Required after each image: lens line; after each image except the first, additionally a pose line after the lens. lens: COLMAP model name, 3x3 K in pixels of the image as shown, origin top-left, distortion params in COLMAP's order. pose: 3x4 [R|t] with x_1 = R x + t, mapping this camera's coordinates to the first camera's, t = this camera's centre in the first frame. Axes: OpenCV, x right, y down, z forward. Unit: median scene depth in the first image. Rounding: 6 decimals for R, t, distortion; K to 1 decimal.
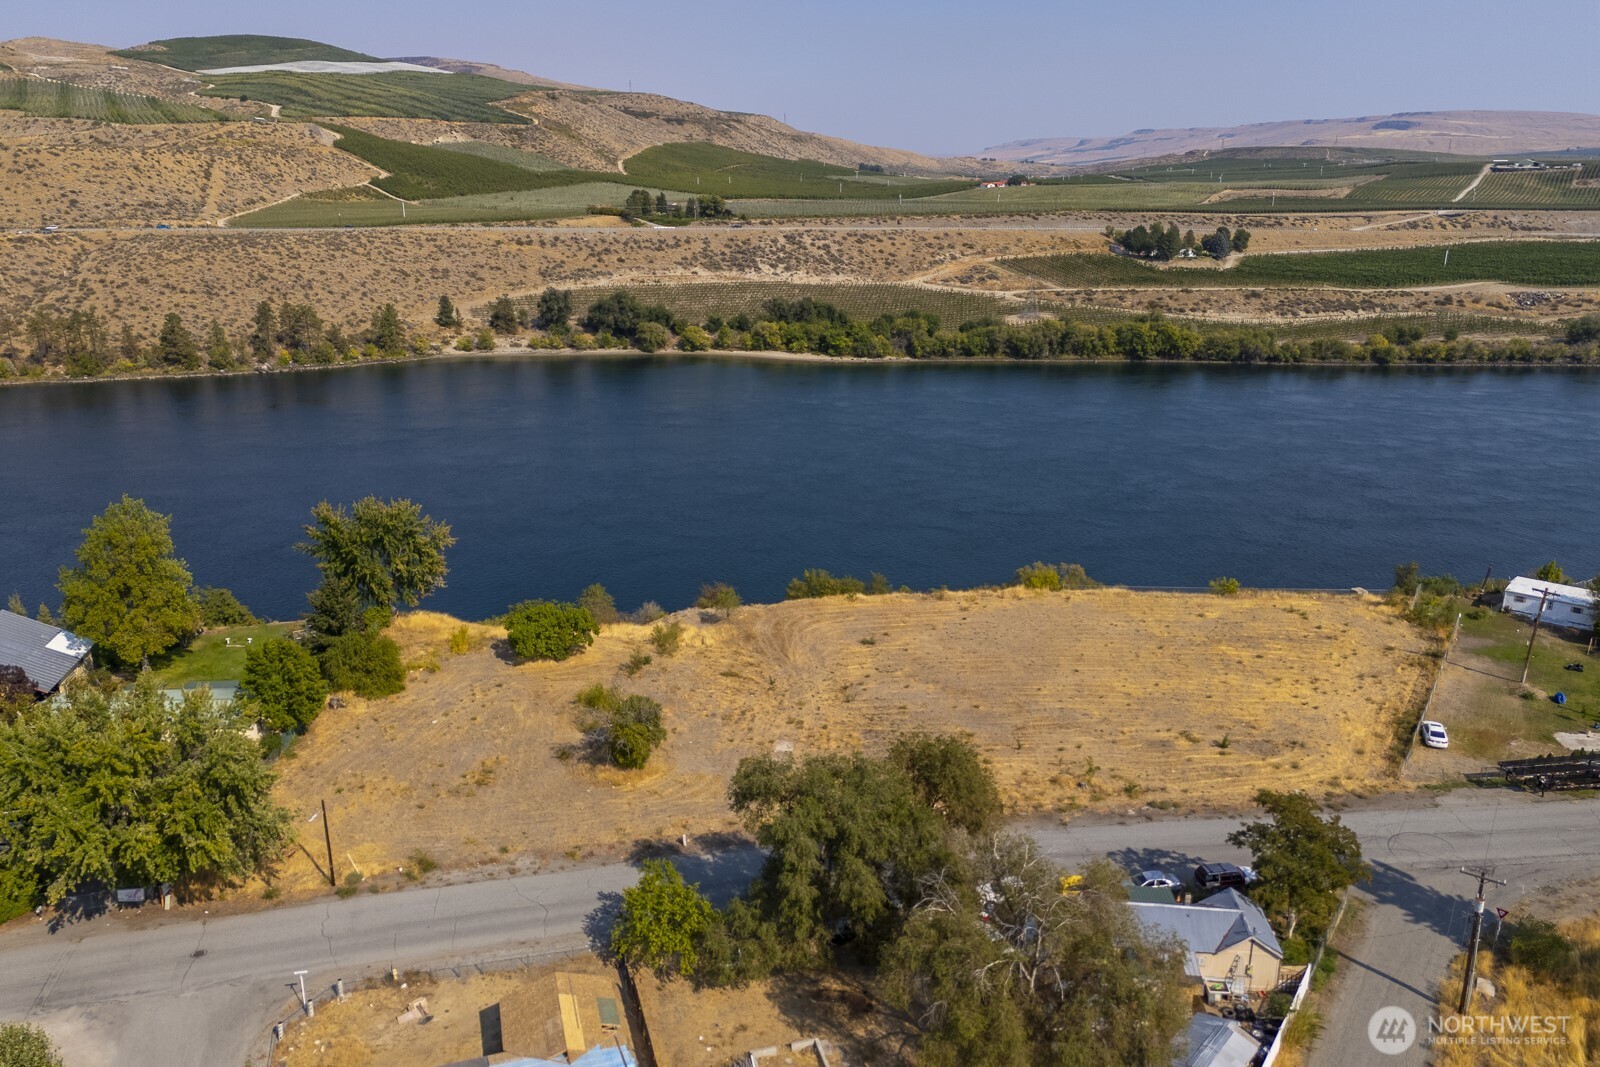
lens RADIAL K [[1170.4, 0, 798.7], [0, 1170.4, 548.4], [0, 0, 1]] dist [0.074560, -0.068883]
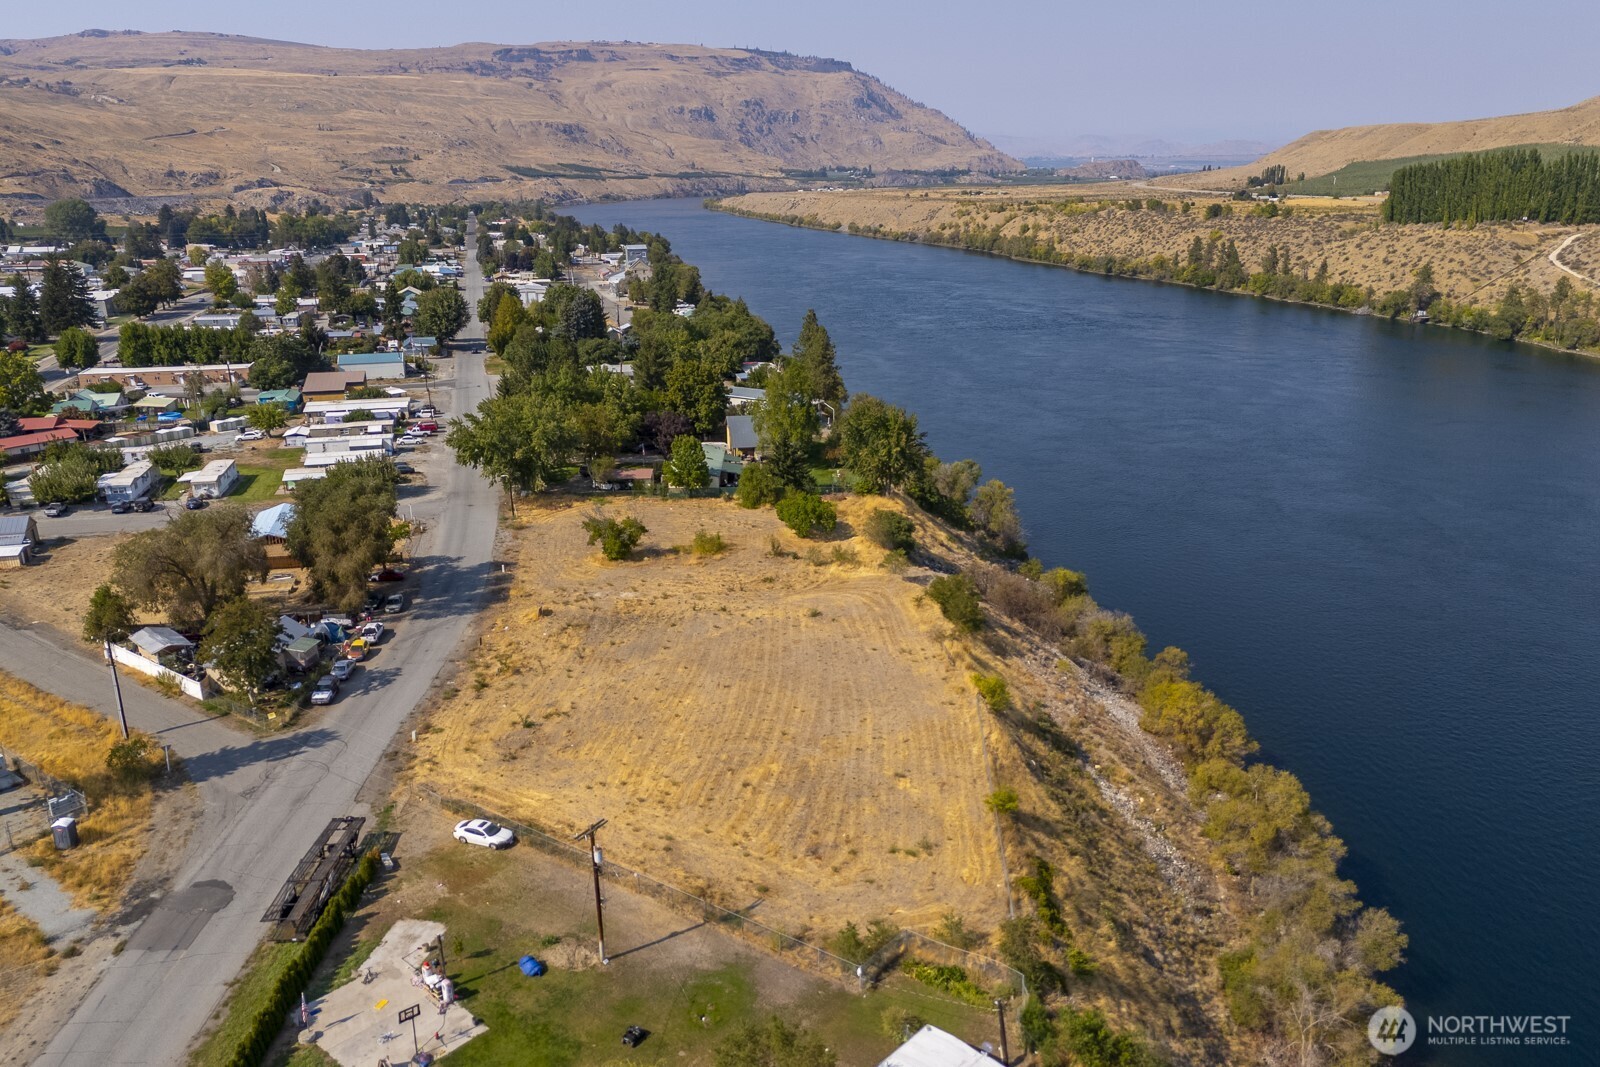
lens RADIAL K [[1199.0, 0, 802.1], [0, 1199.0, 561.6], [0, 0, 1]] dist [0.072284, -0.067162]
pose [[-0.034832, 0.306360, -0.951278, 0.254959], [-0.291823, 0.907254, 0.302867, -0.067450], [0.955838, 0.288155, 0.057802, 0.222472]]
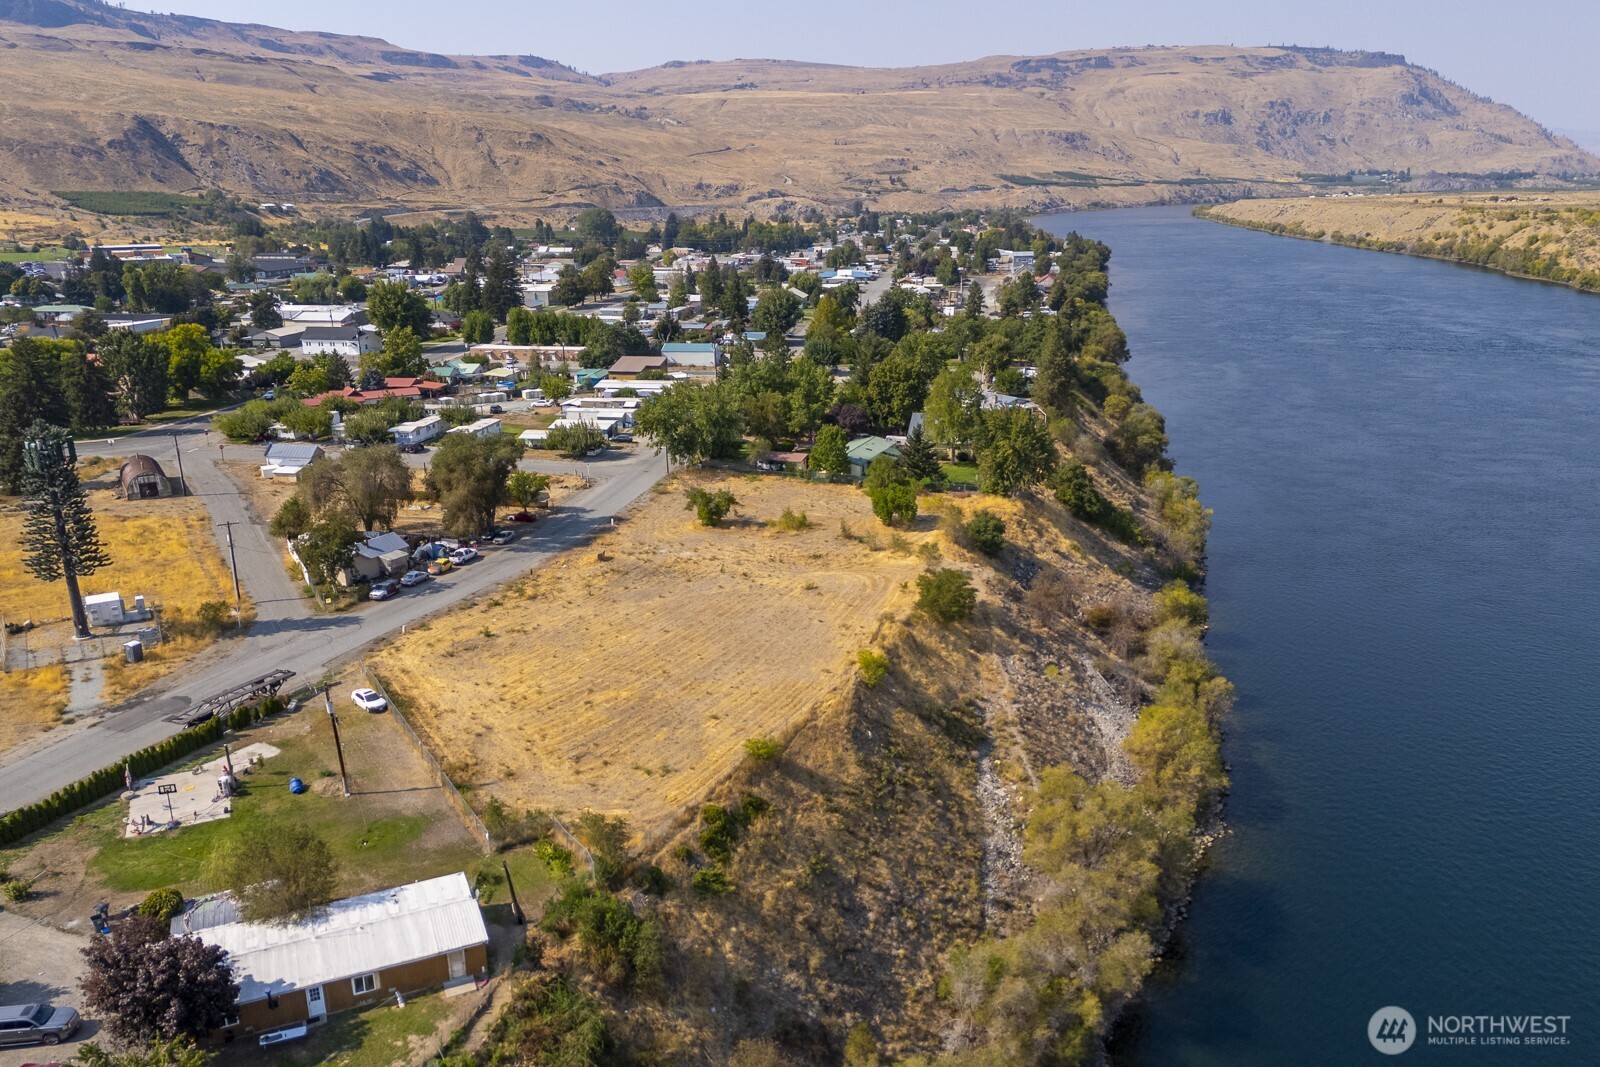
lens RADIAL K [[1199.0, 0, 802.1], [0, 1199.0, 561.6], [0, 0, 1]] dist [0.072284, -0.067162]
pose [[-0.423339, 0.272995, -0.863862, 0.254535], [-0.262292, 0.875753, 0.405290, -0.098251], [0.867172, 0.398159, -0.299136, 0.322621]]
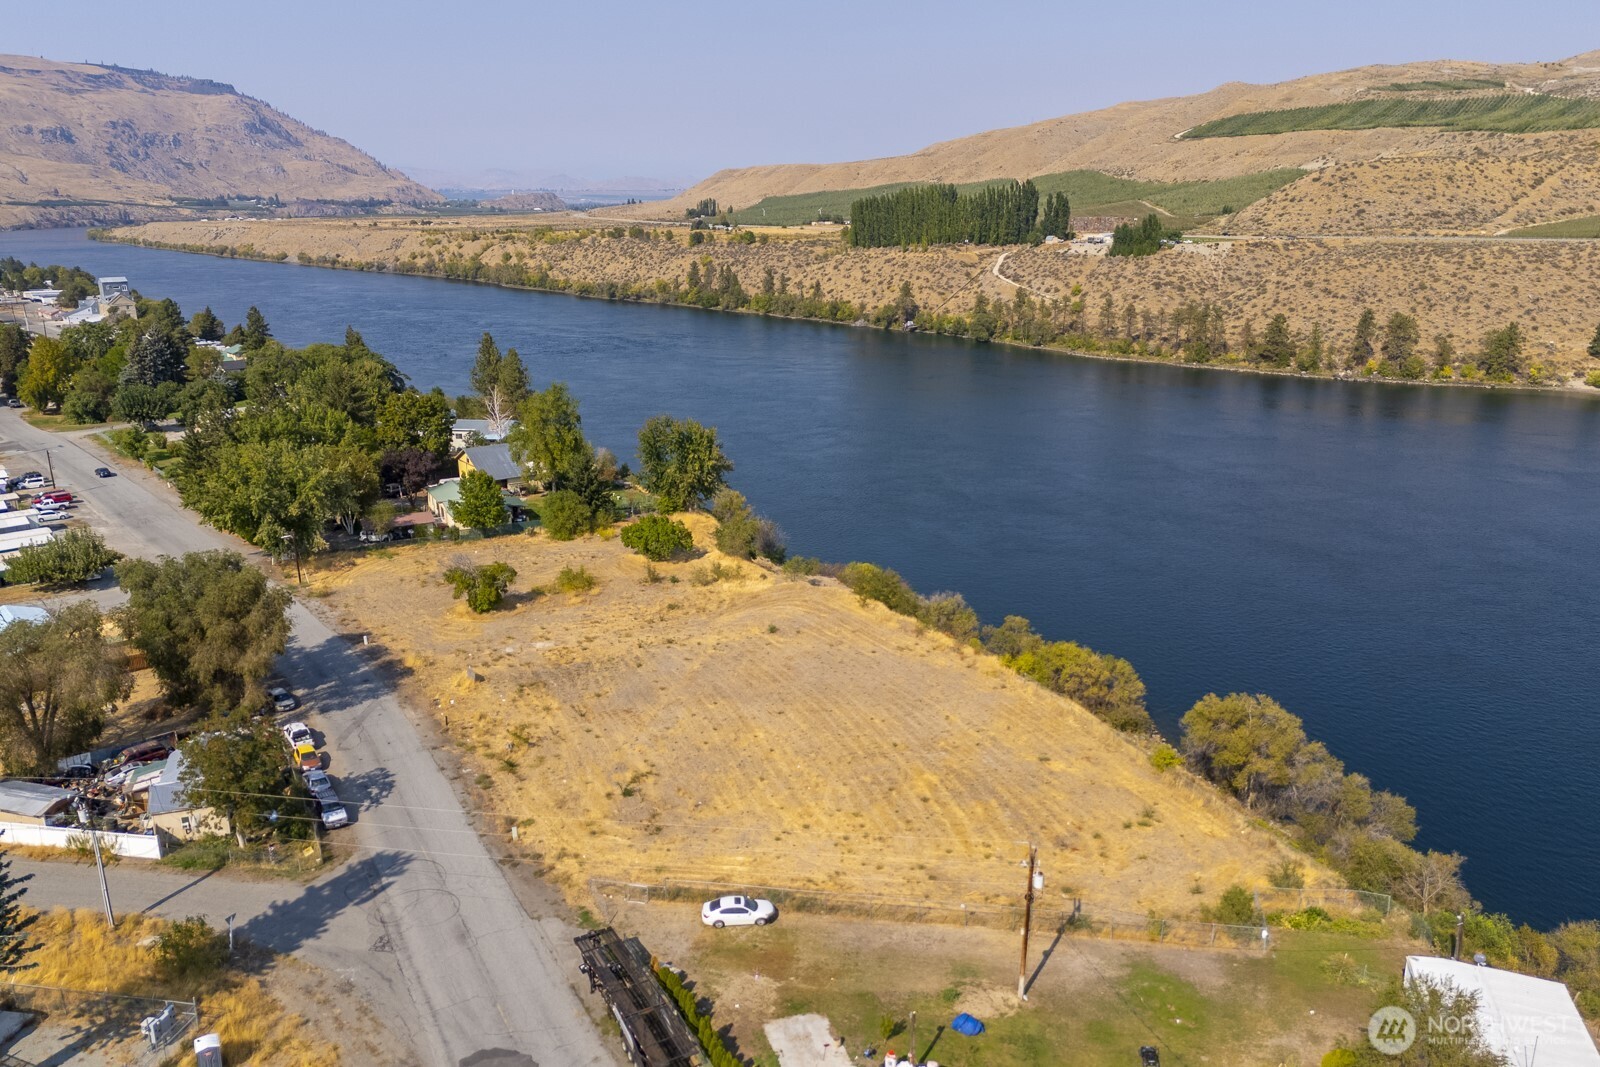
lens RADIAL K [[1191.1, 0, 800.0], [0, 1191.1, 533.5], [0, 0, 1]] dist [0.083991, -0.080631]
pose [[0.412821, 0.239810, -0.878675, 0.227240], [-0.264743, 0.954657, 0.136165, -0.034254], [0.871487, 0.176412, 0.457591, 0.132703]]
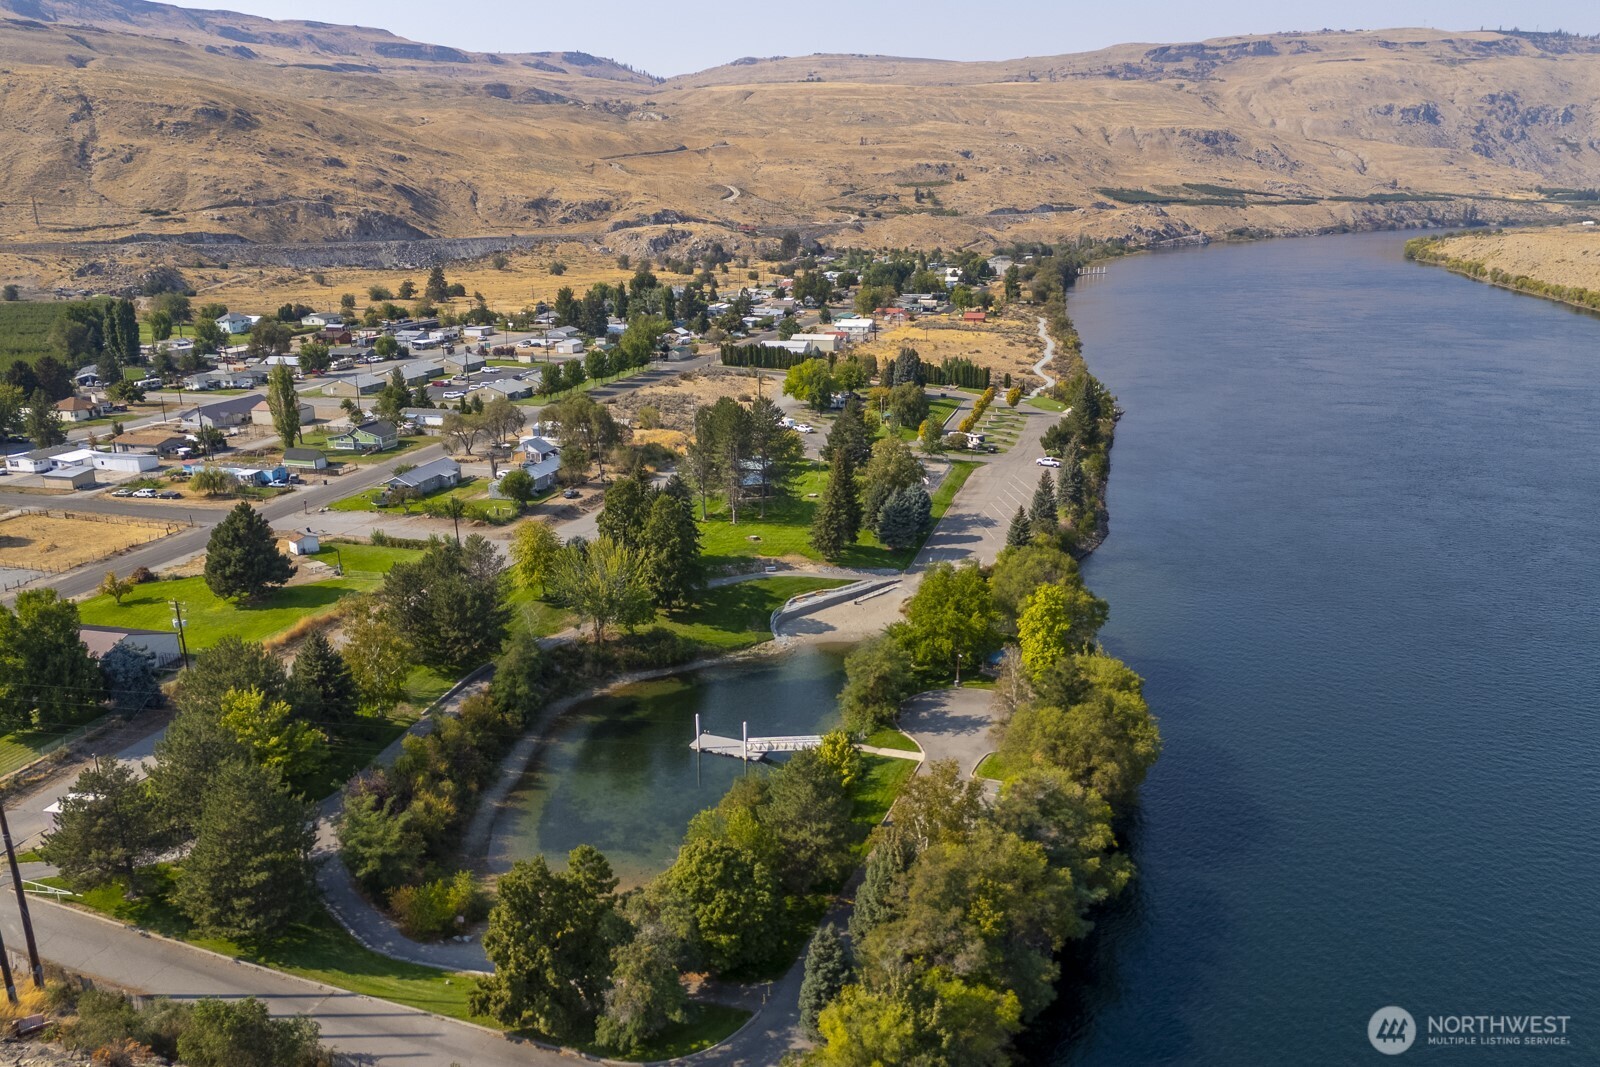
lens RADIAL K [[1170.4, 0, 798.7], [0, 1170.4, 548.4], [0, 0, 1]] dist [0.074560, -0.068883]
pose [[-0.534589, 0.240735, -0.810100, -1.405771], [-0.247873, 0.871749, 0.422627, -0.005219], [0.807944, 0.426733, -0.406355, 0.019469]]
